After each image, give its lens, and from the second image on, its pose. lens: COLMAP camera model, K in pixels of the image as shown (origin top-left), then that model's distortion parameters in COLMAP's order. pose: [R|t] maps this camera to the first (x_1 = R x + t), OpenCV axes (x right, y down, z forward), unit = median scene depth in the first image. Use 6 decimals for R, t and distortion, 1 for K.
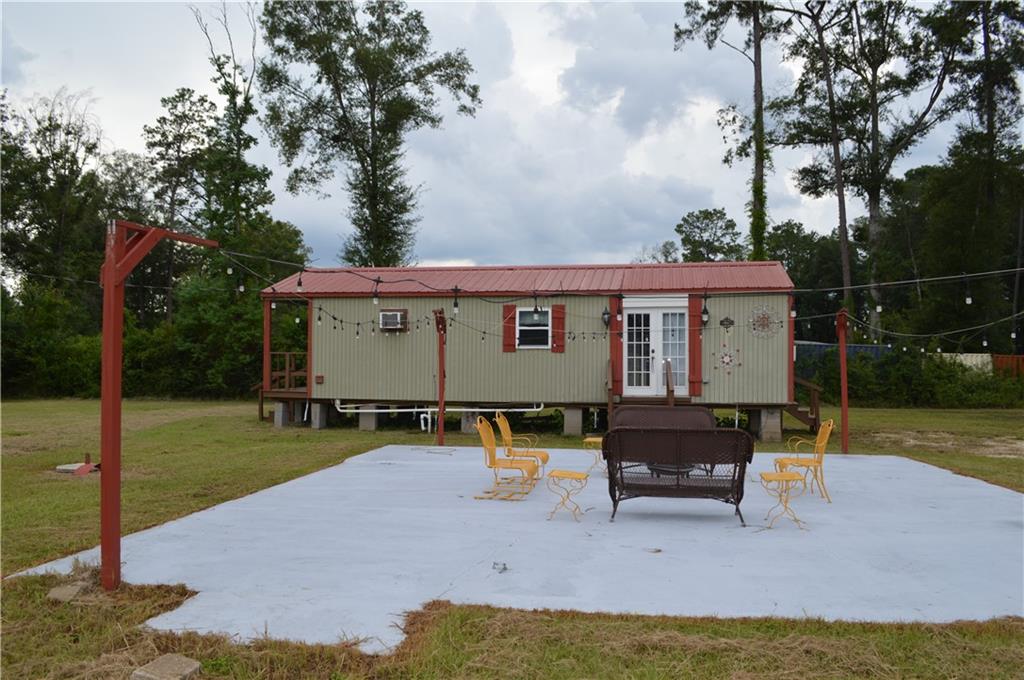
lens RADIAL K [[822.0, 0, 517.5], [0, 822.0, 343.8], [0, 0, 1]] dist [-0.073429, -0.004216]
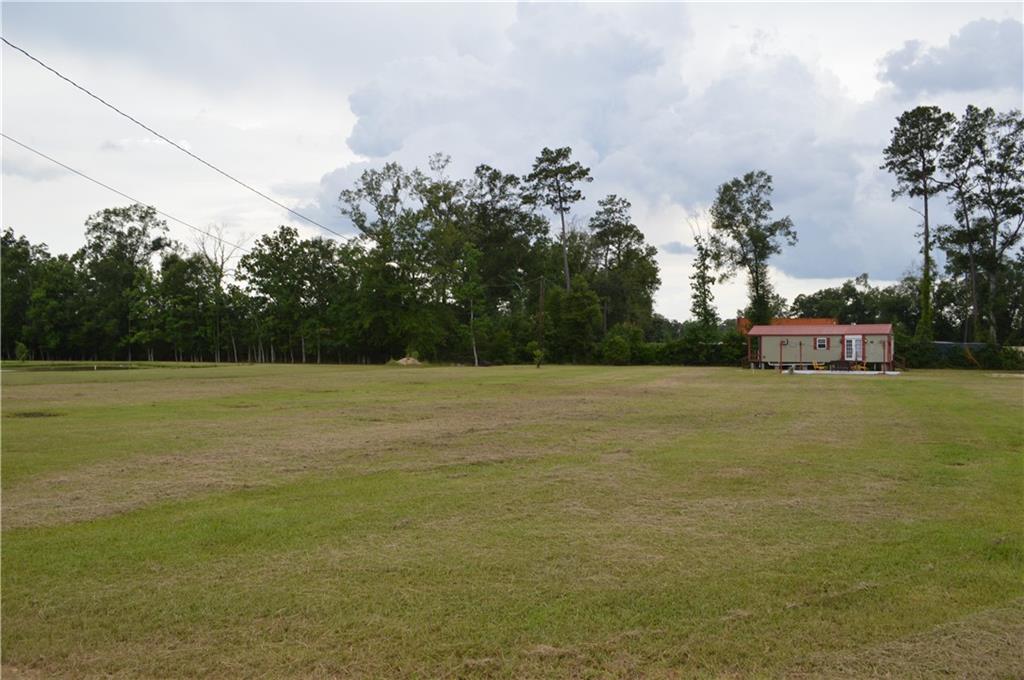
lens RADIAL K [[822.0, 0, 517.5], [0, 822.0, 343.8], [0, 0, 1]] dist [-0.073429, -0.004216]
pose [[0.941254, -0.006714, -0.337632, -0.019433], [0.012077, 0.999832, 0.013786, -0.048321], [0.337482, -0.017054, 0.941177, -1.718379]]
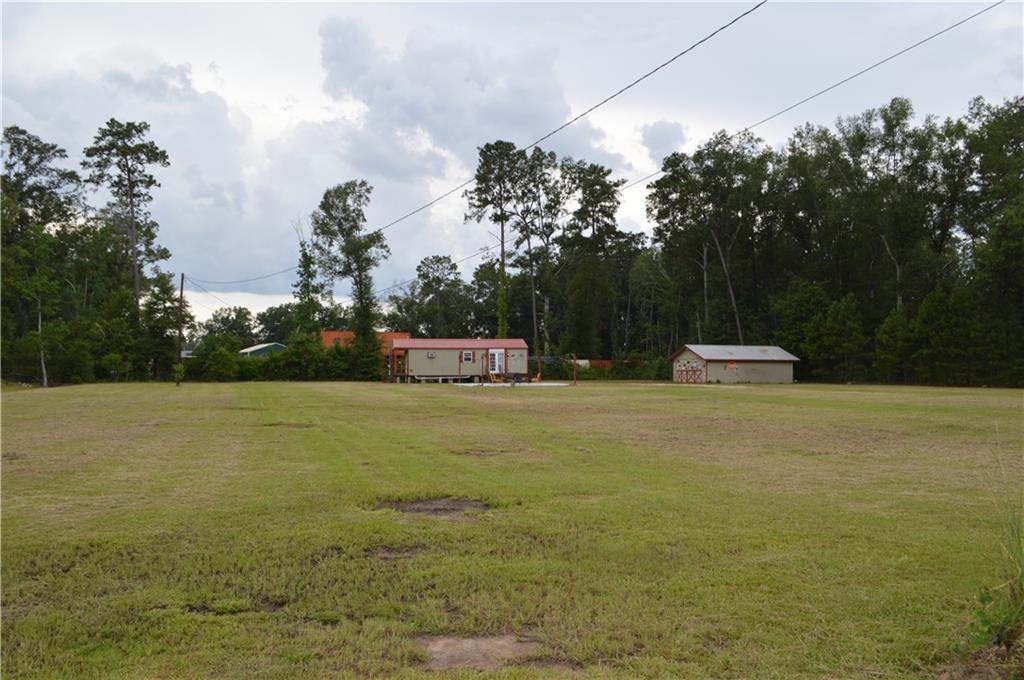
lens RADIAL K [[822.0, 0, 517.5], [0, 822.0, 343.8], [0, 0, 1]] dist [-0.073429, -0.004216]
pose [[0.929819, 0.000132, 0.368017, -0.671332], [-0.000486, 1.000000, 0.000871, -0.047186], [-0.368016, -0.000989, 0.929819, -1.548788]]
